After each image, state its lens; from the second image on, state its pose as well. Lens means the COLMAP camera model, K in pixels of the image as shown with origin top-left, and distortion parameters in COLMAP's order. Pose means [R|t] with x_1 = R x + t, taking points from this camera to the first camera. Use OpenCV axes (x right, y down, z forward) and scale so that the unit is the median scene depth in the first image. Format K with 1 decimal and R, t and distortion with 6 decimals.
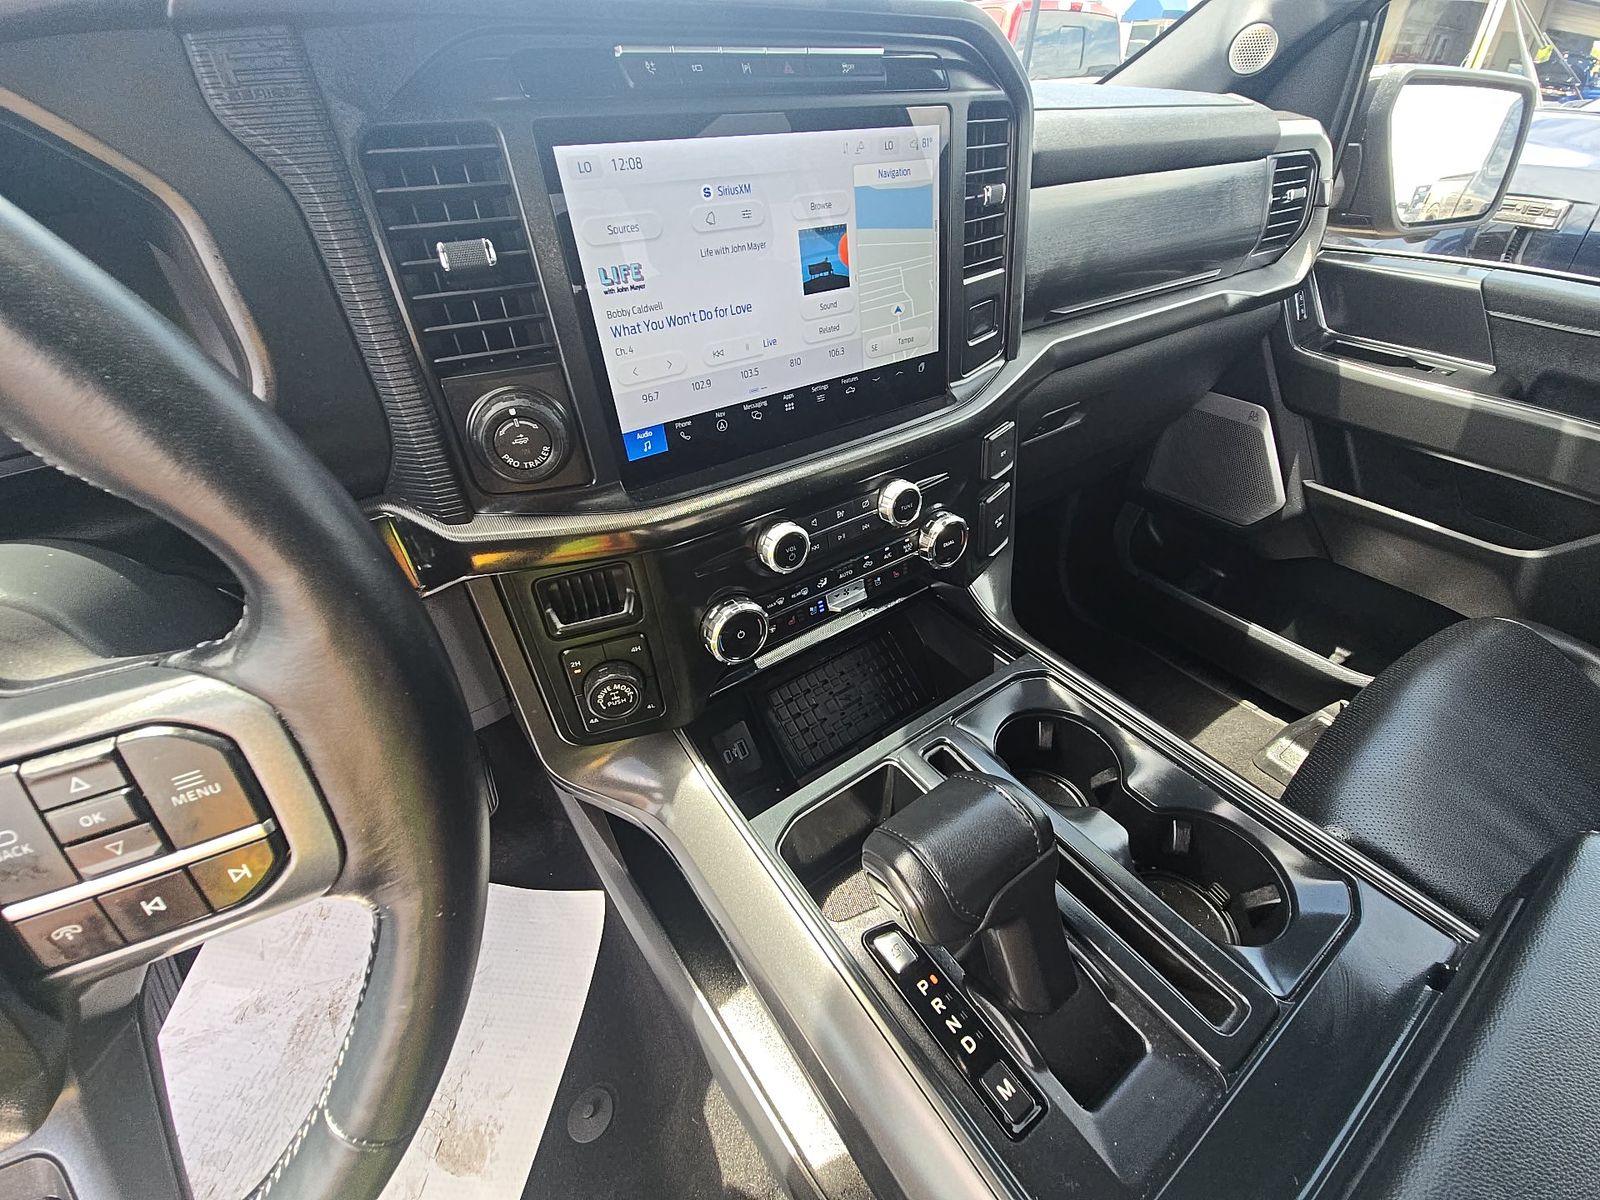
lens RADIAL K [[650.2, 0, 797.2], [0, 650.2, 602.0], [0, 0, 1]] dist [-0.008139, -0.002557]
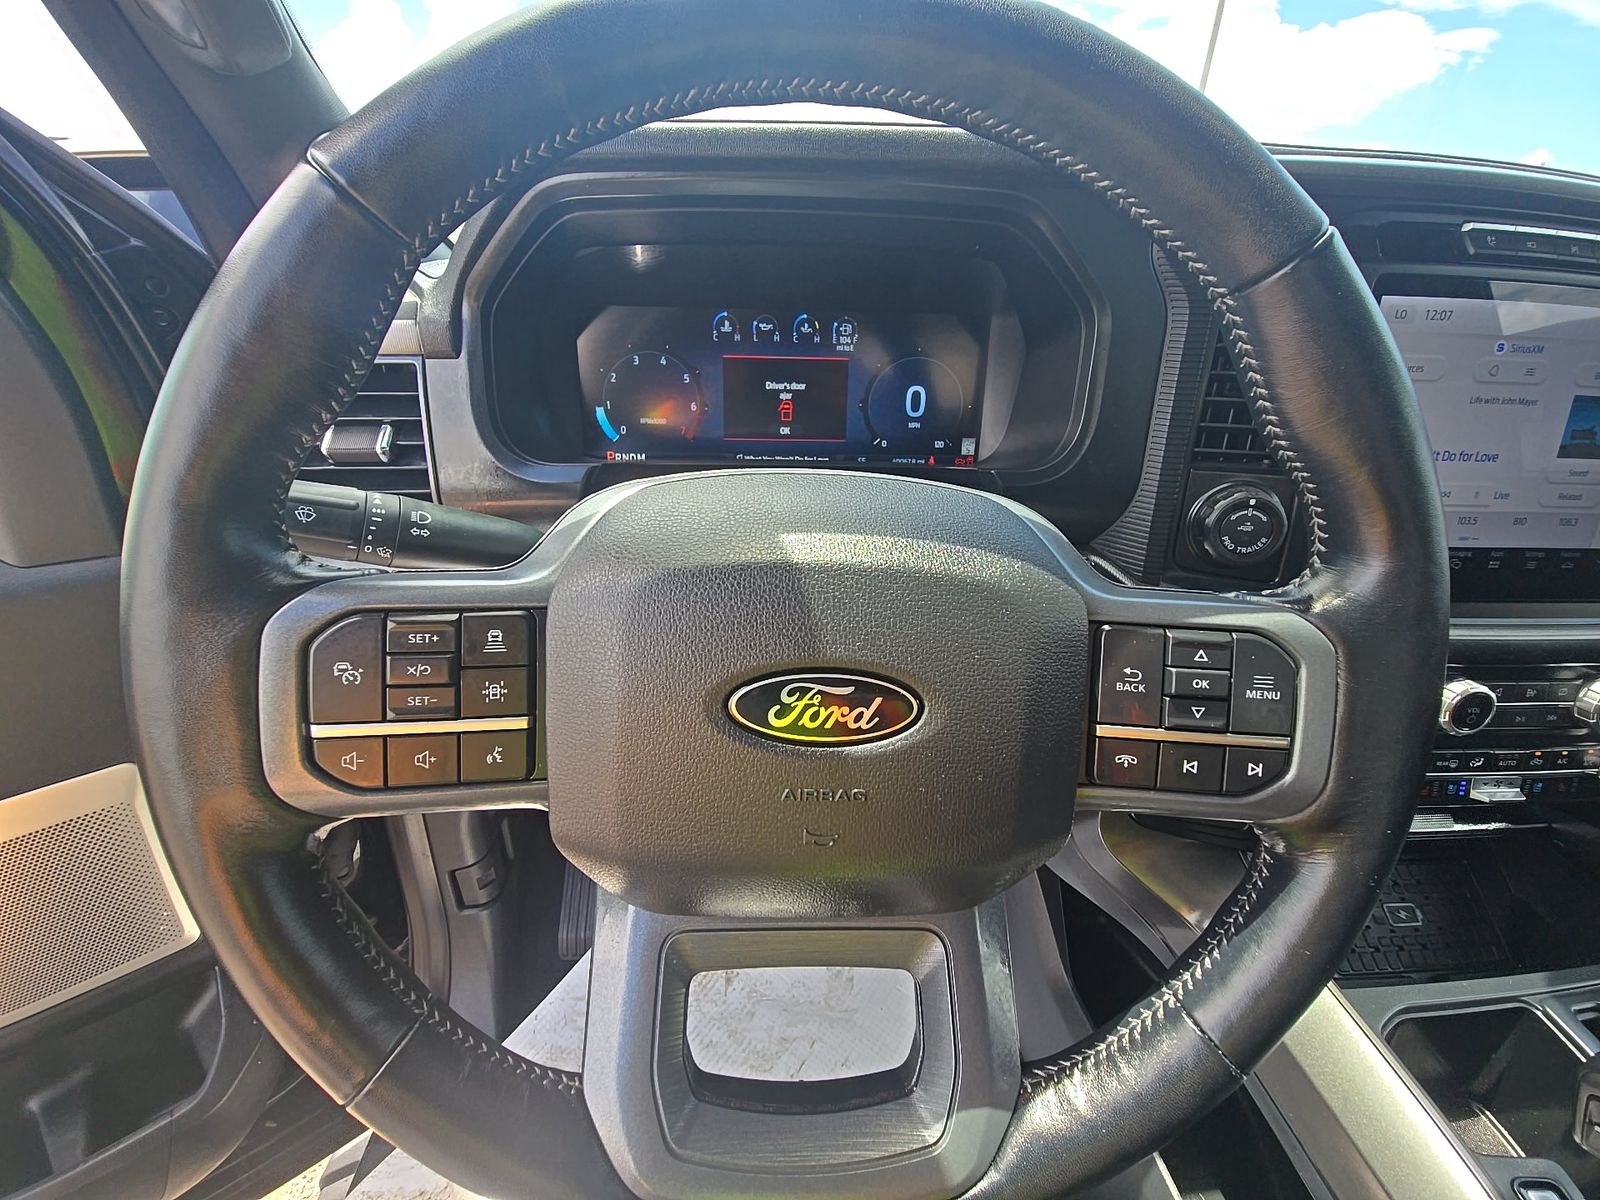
lens RADIAL K [[650.2, 0, 798.9], [0, 650.2, 598.6], [0, 0, 1]] dist [-0.008139, -0.002557]
pose [[0.841002, 0.262418, -0.473130, -0.430538], [-0.357514, 0.925912, -0.121942, 0.227170], [0.406078, 0.271704, 0.872512, -0.202722]]
